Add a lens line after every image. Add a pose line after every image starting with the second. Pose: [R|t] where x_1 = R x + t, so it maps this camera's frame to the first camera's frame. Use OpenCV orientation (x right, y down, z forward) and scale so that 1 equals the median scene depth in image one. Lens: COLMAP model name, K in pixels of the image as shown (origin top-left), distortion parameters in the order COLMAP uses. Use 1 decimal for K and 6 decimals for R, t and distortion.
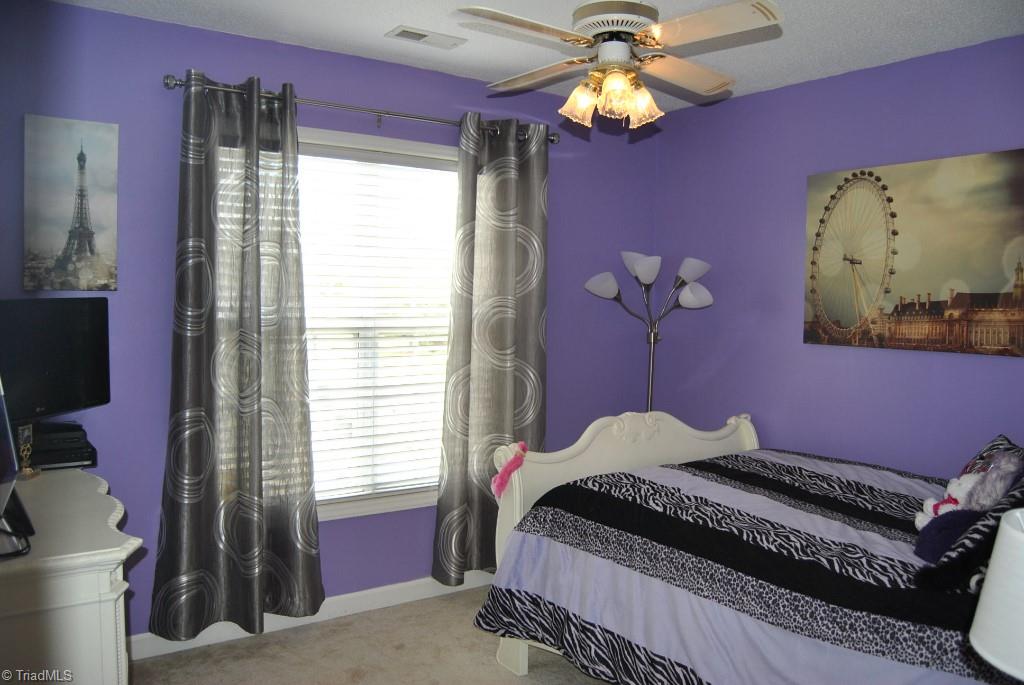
lens RADIAL K [[840.0, 0, 512.0], [0, 840.0, 342.5], [0, 0, 1]] dist [-0.066553, 0.006381]
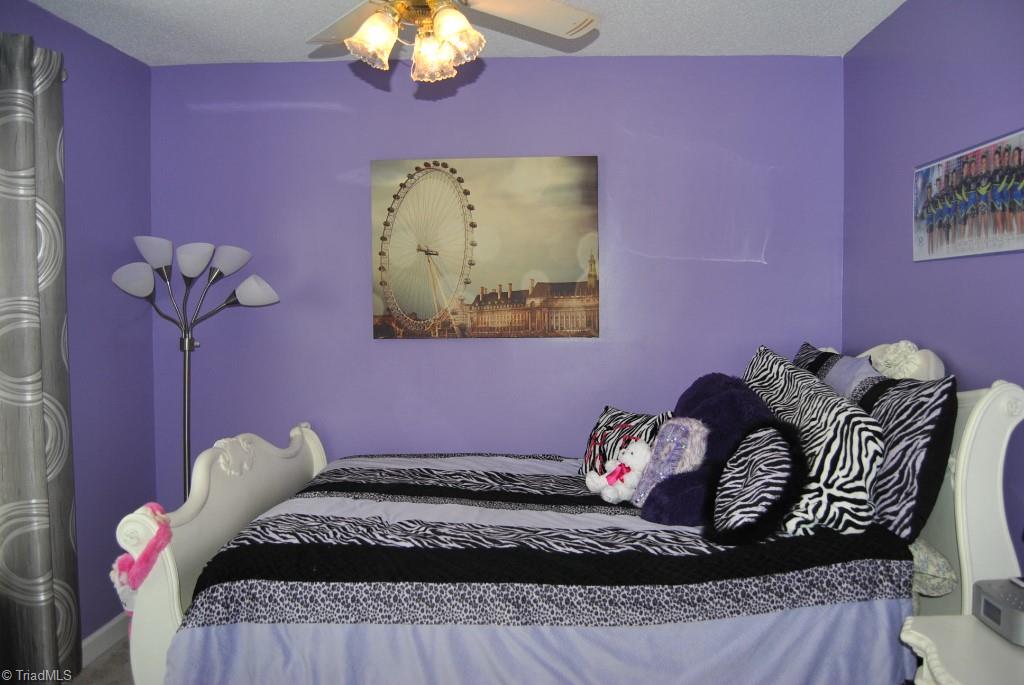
lens RADIAL K [[840.0, 0, 512.0], [0, 840.0, 342.5], [0, 0, 1]] dist [-0.066553, 0.006381]
pose [[0.597429, -0.064928, 0.799289, -0.348058], [0.060016, 0.997542, 0.036173, -0.021938], [-0.799673, 0.026359, 0.599857, 0.339887]]
